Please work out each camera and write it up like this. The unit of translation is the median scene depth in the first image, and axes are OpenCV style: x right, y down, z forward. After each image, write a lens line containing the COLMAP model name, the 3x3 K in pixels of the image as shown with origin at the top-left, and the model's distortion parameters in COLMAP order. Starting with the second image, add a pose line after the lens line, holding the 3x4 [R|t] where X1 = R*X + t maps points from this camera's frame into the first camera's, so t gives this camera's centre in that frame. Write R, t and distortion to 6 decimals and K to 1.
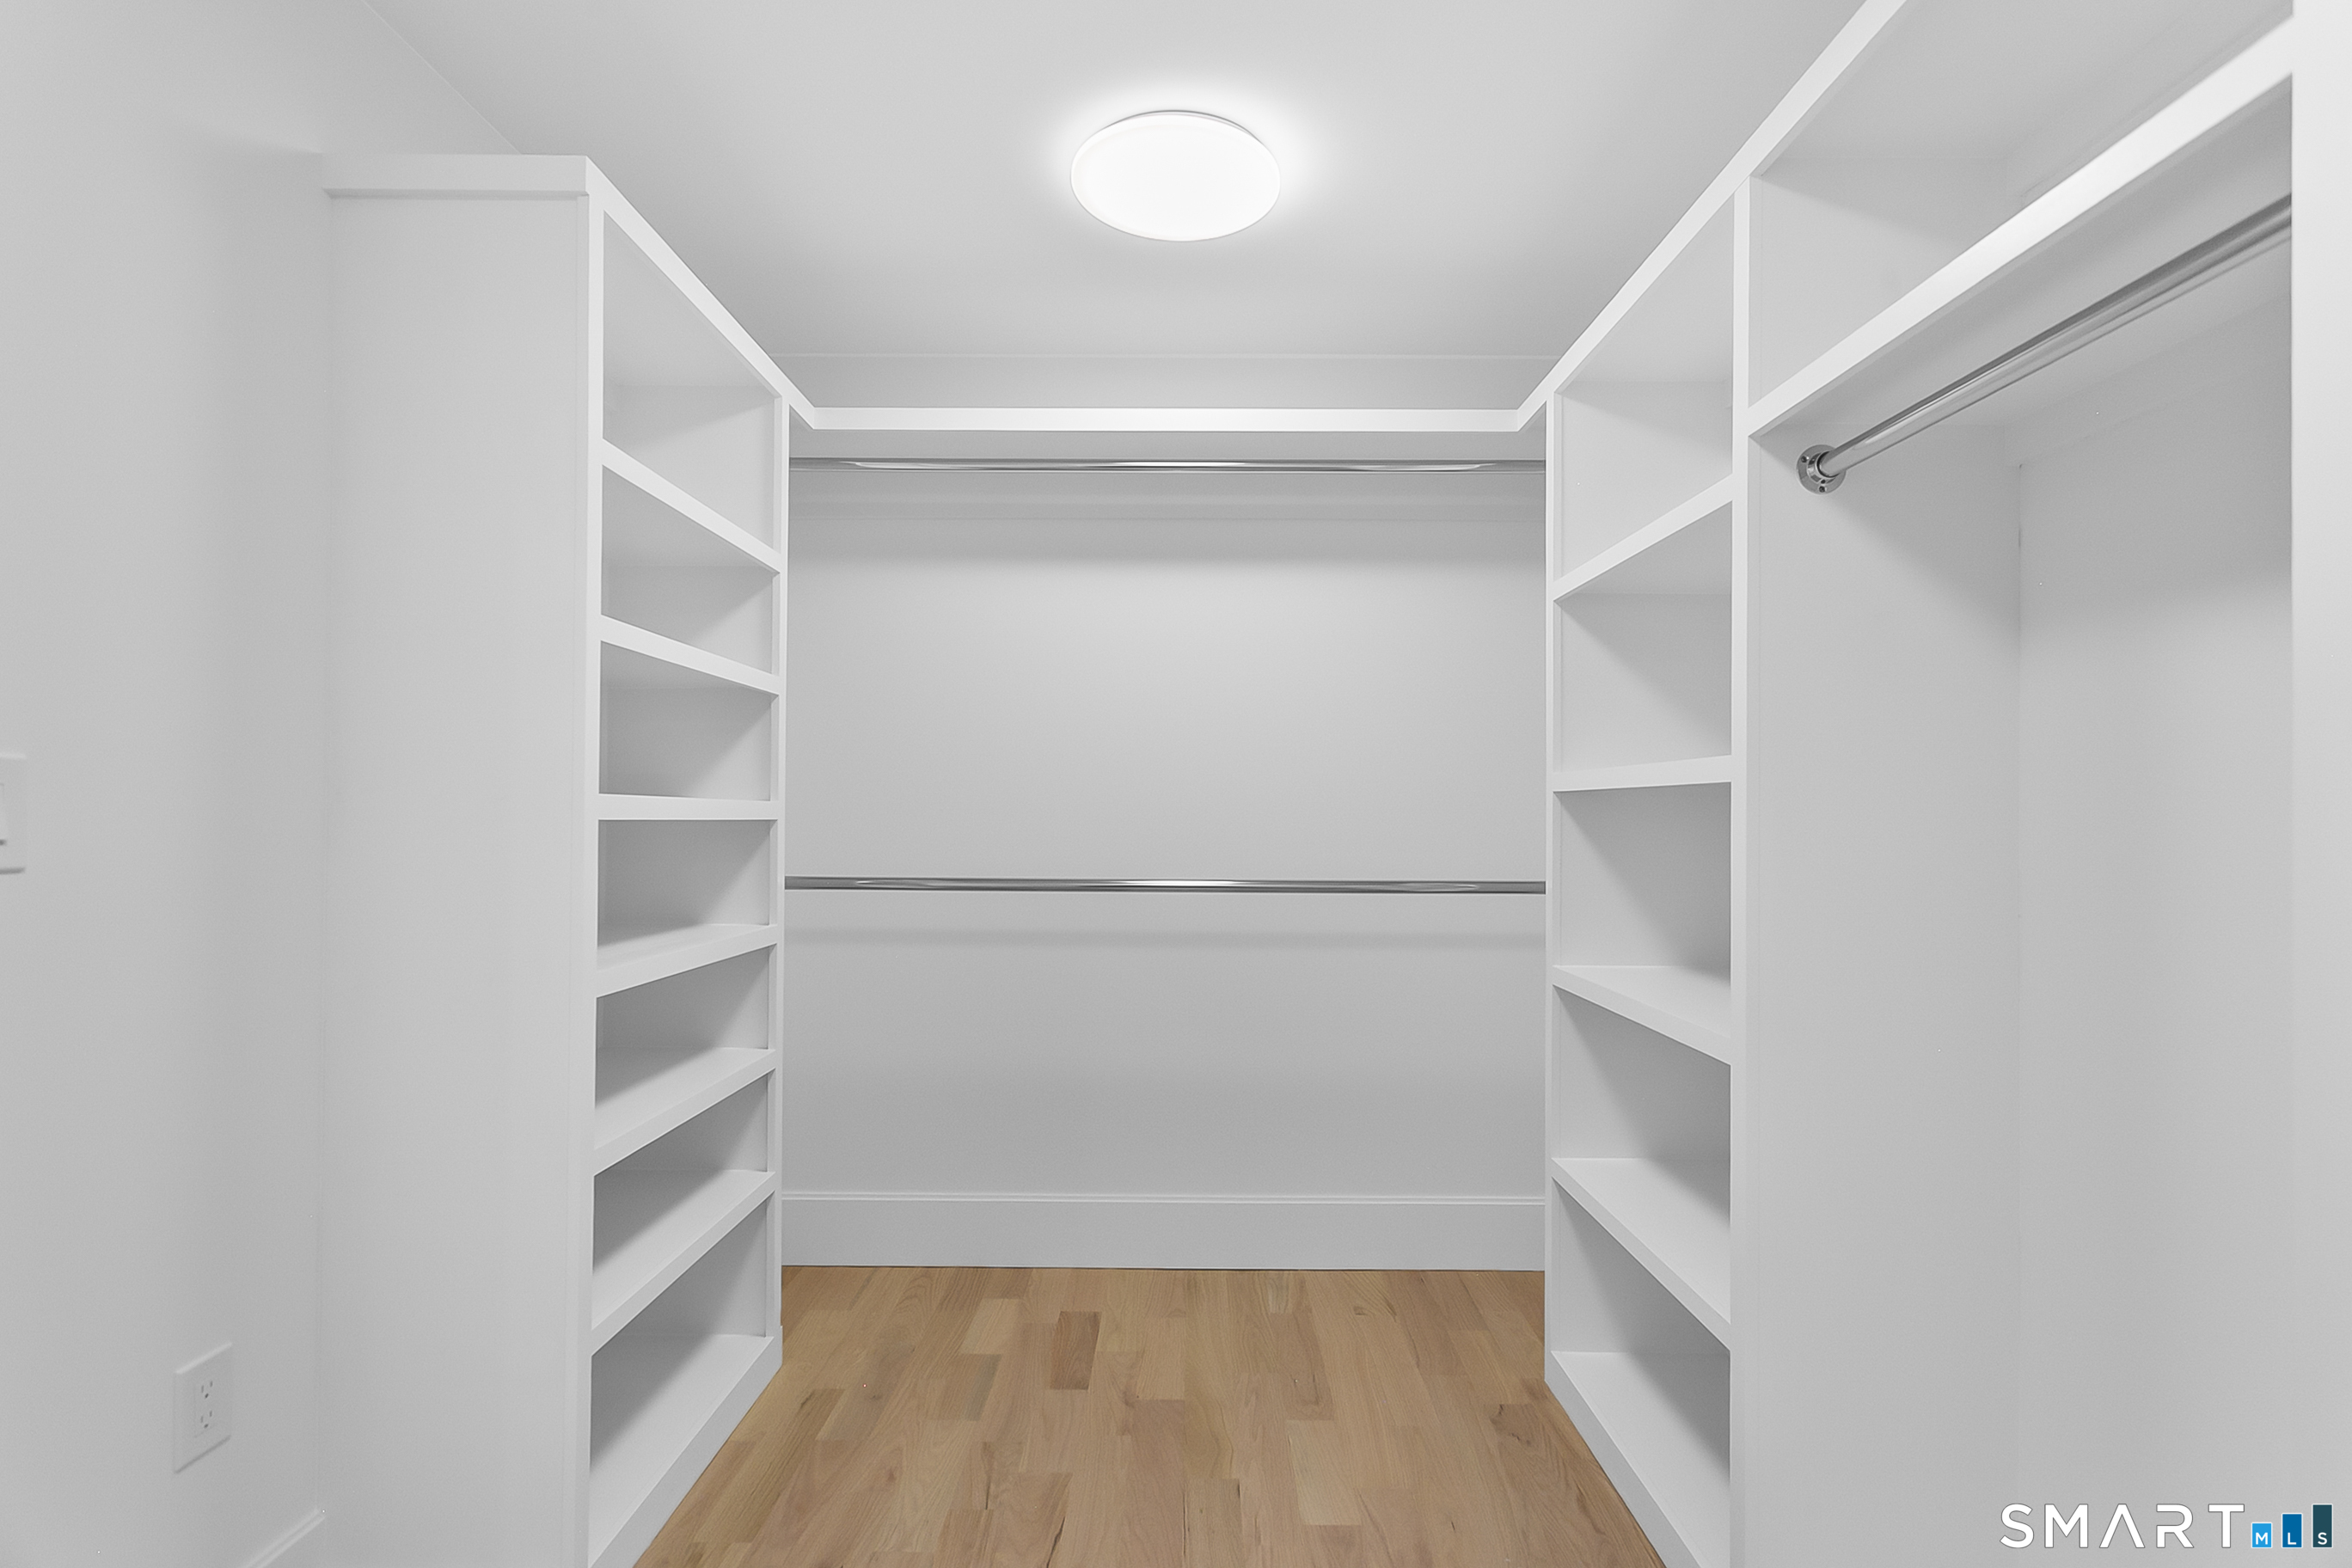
lens RADIAL K [[1120.0, 0, 1190.1], [0, 1120.0, 812.4], [0, 0, 1]] dist [0.005371, 0.000458]
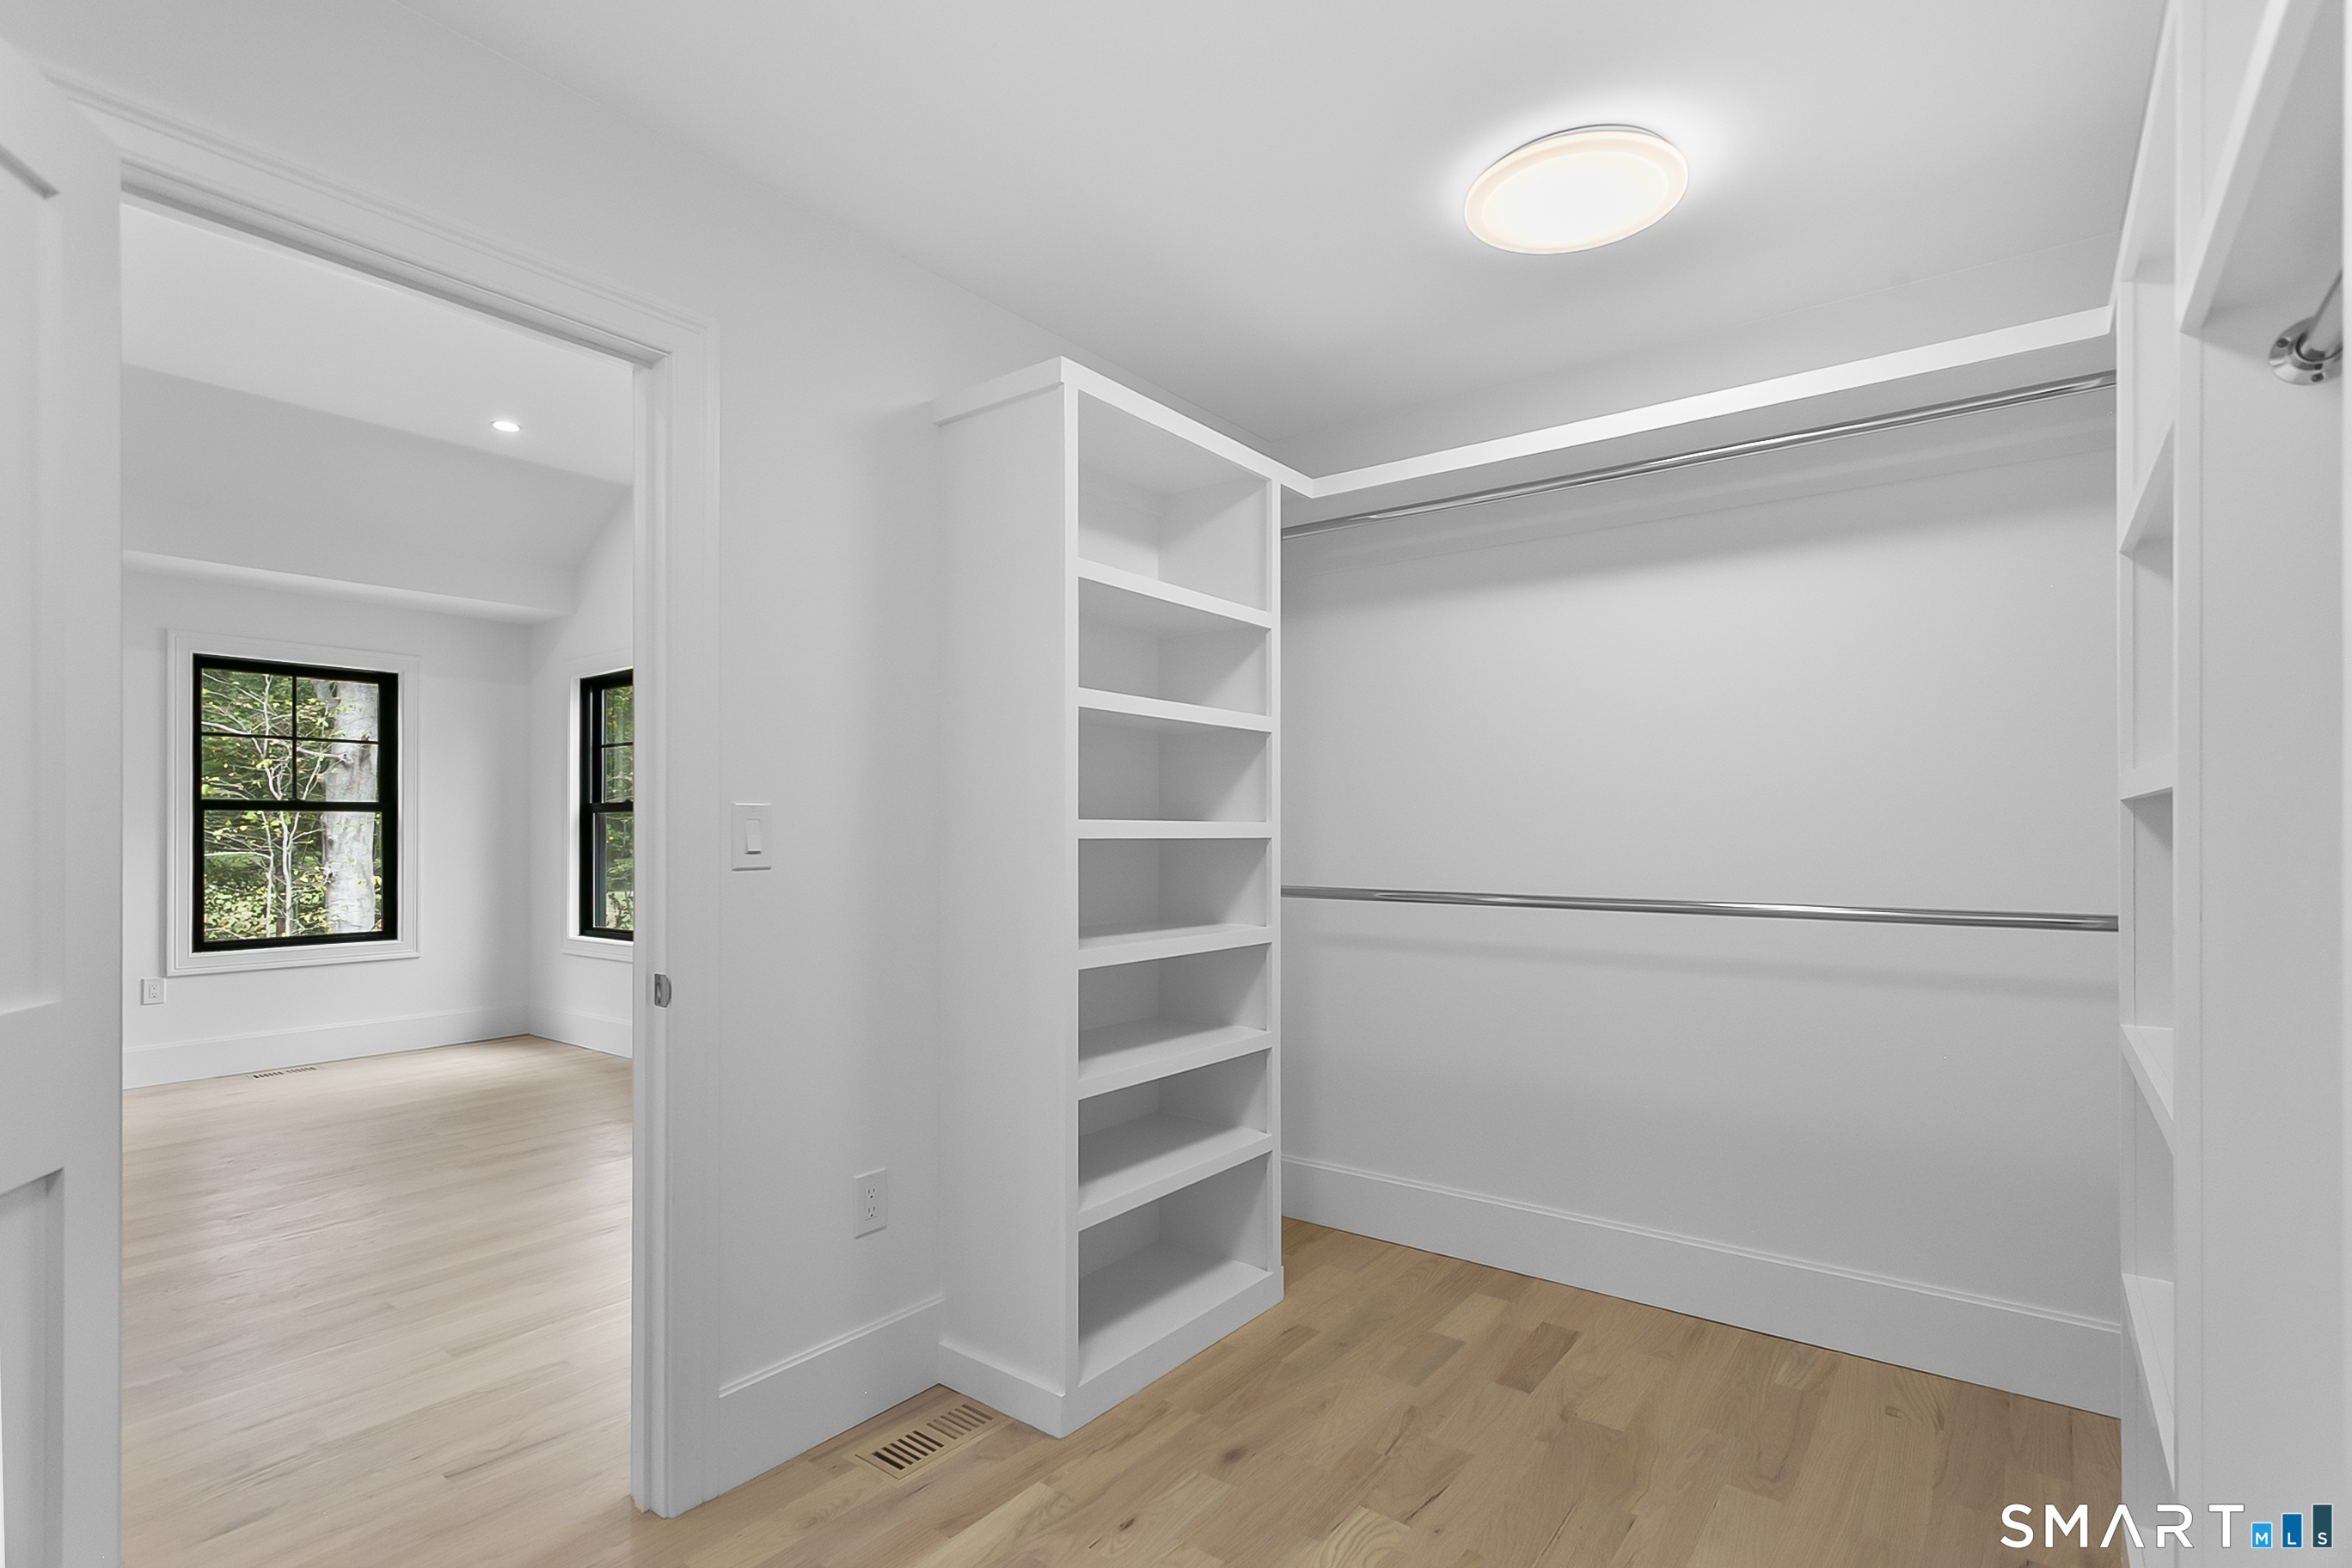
lens RADIAL K [[1130.2, 0, 1171.5], [0, 1130.2, 837.0], [0, 0, 1]] dist [0.000246, 0.000260]
pose [[0.797247, -0.002435, -0.603648, 0.268745], [0.007022, 0.999962, 0.005239, -0.001356], [0.603612, -0.008416, 0.797234, -0.015944]]
